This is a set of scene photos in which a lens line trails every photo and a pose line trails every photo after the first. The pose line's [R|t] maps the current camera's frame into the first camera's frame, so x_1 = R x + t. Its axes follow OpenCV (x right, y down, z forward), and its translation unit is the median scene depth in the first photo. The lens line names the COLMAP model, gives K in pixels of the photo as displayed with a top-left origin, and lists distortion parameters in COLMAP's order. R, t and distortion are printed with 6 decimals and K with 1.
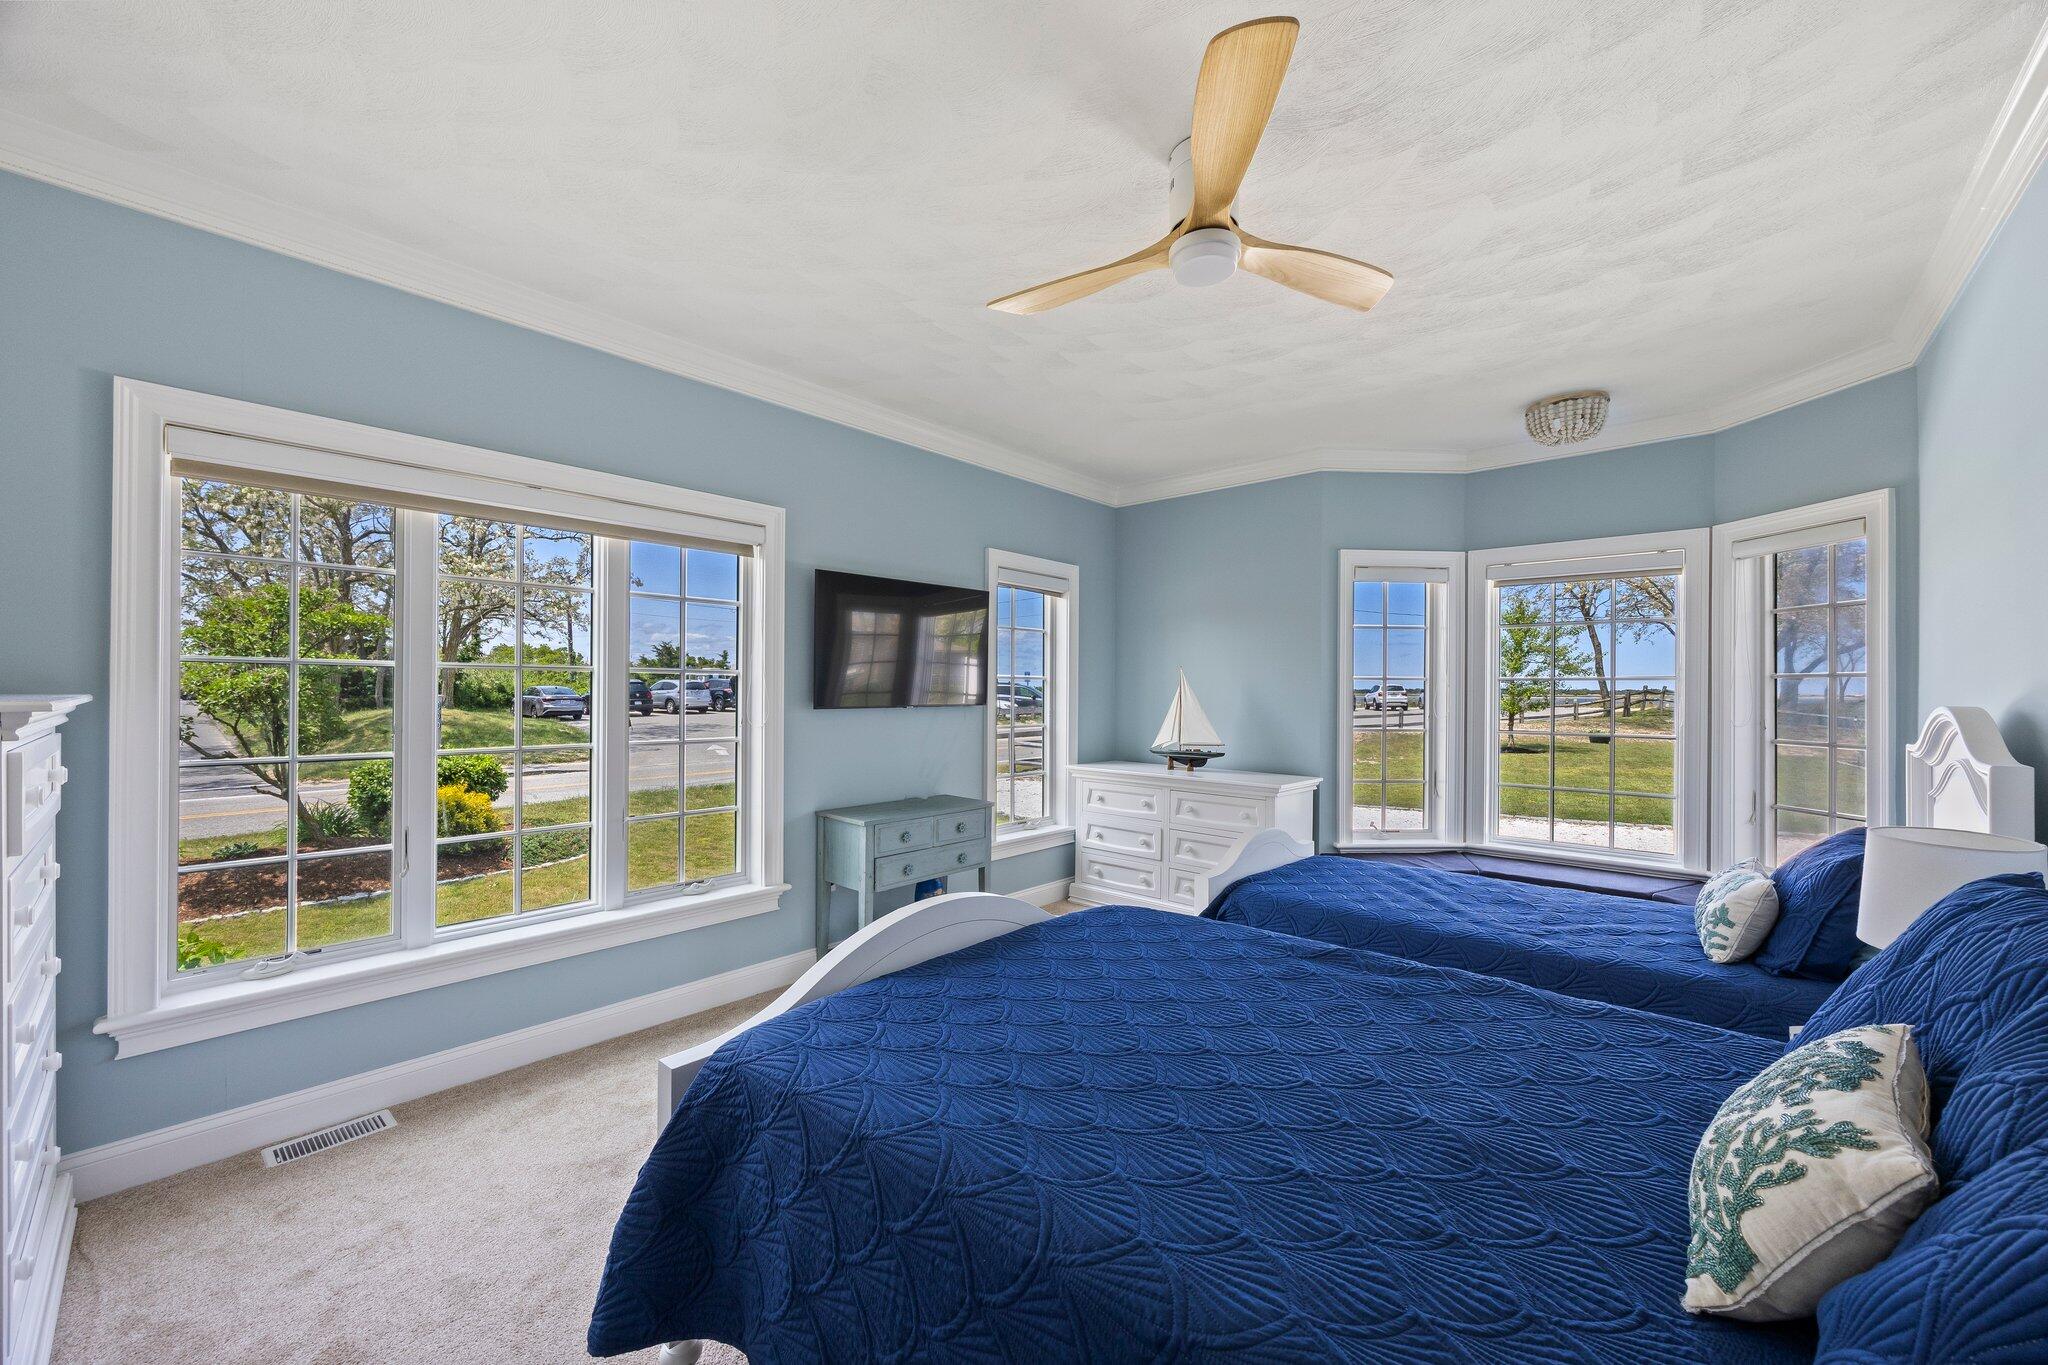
lens RADIAL K [[811.7, 0, 1024.0], [0, 811.7, 682.5], [0, 0, 1]] dist [0.001503, 0.000225]
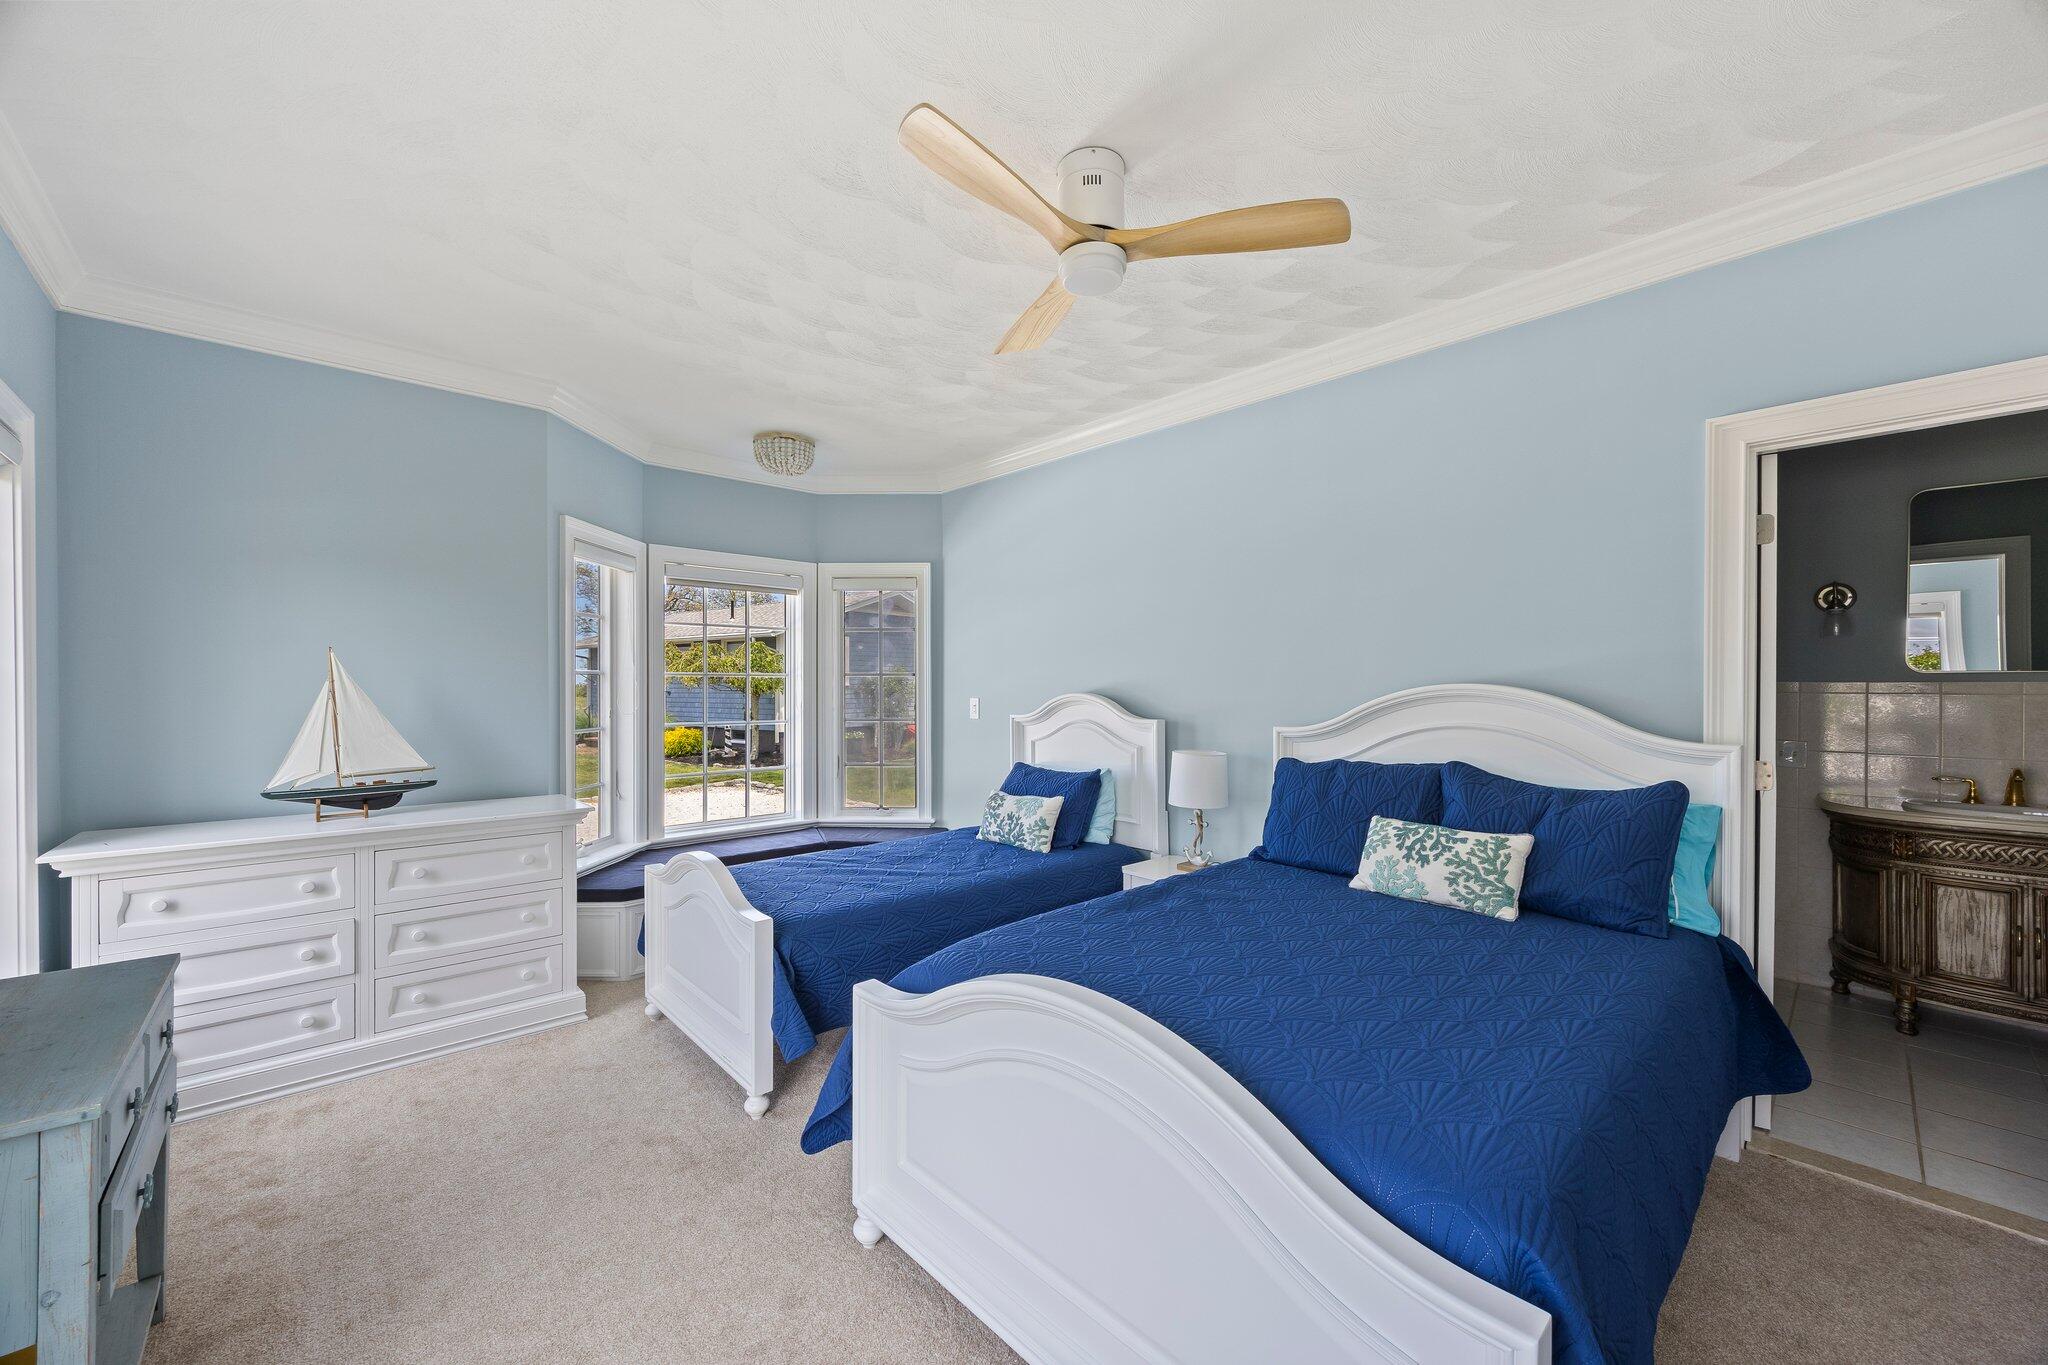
lens RADIAL K [[787.1, 0, 1024.0], [0, 787.1, 682.5], [0, 0, 1]] dist [-0.001253, 0.000011]
pose [[0.080852, -0.001355, 0.996725, -0.369571], [-0.009000, 0.999957, 0.002089, 0.000468], [-0.996685, -0.009140, 0.080836, 0.472435]]
